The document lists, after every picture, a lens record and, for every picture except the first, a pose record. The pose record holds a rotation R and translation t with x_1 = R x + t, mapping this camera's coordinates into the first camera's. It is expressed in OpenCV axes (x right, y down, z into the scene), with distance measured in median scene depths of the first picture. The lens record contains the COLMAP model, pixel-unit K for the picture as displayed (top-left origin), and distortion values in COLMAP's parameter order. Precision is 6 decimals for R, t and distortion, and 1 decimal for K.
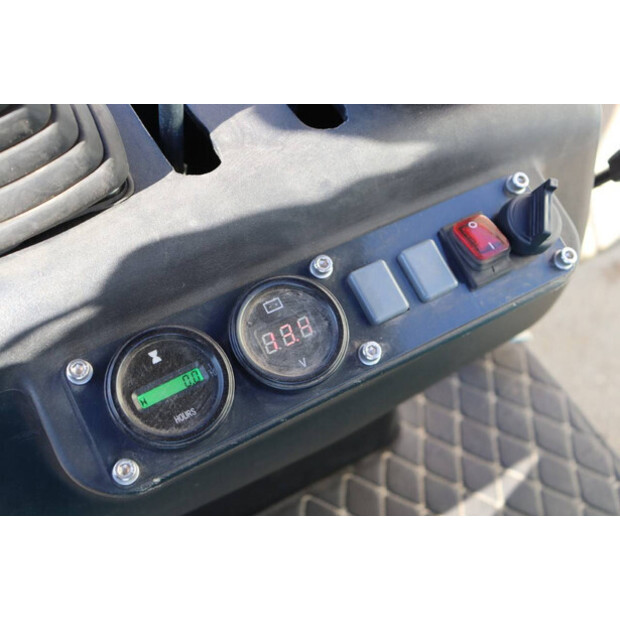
lens RADIAL K [[870.1, 0, 310.2], [0, 870.1, 312.0], [0, 0, 1]] dist [0.043634, 0.000000]
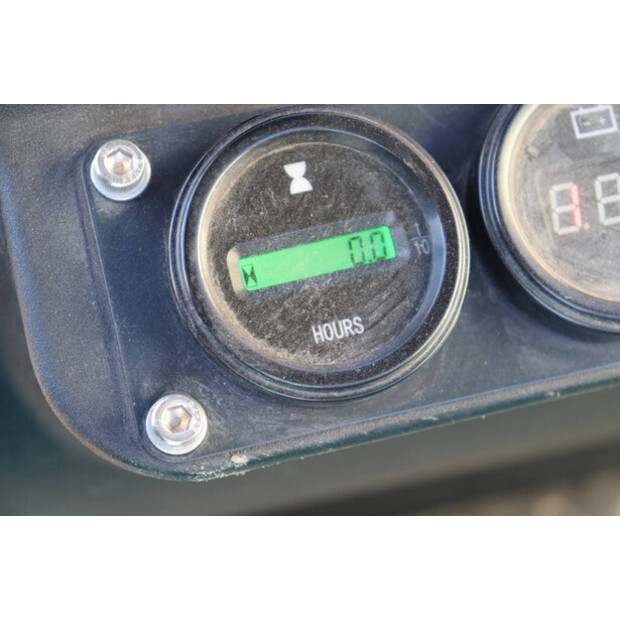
lens RADIAL K [[1469.6, 0, 309.2], [0, 1469.6, 309.8], [0, 0, 1]] dist [0.420560, 0.000000]
pose [[0.966789, 0.236695, -0.096406, -0.090009], [-0.226205, 0.968043, 0.108278, 0.035151], [0.118954, -0.082874, 0.989435, 0.290473]]
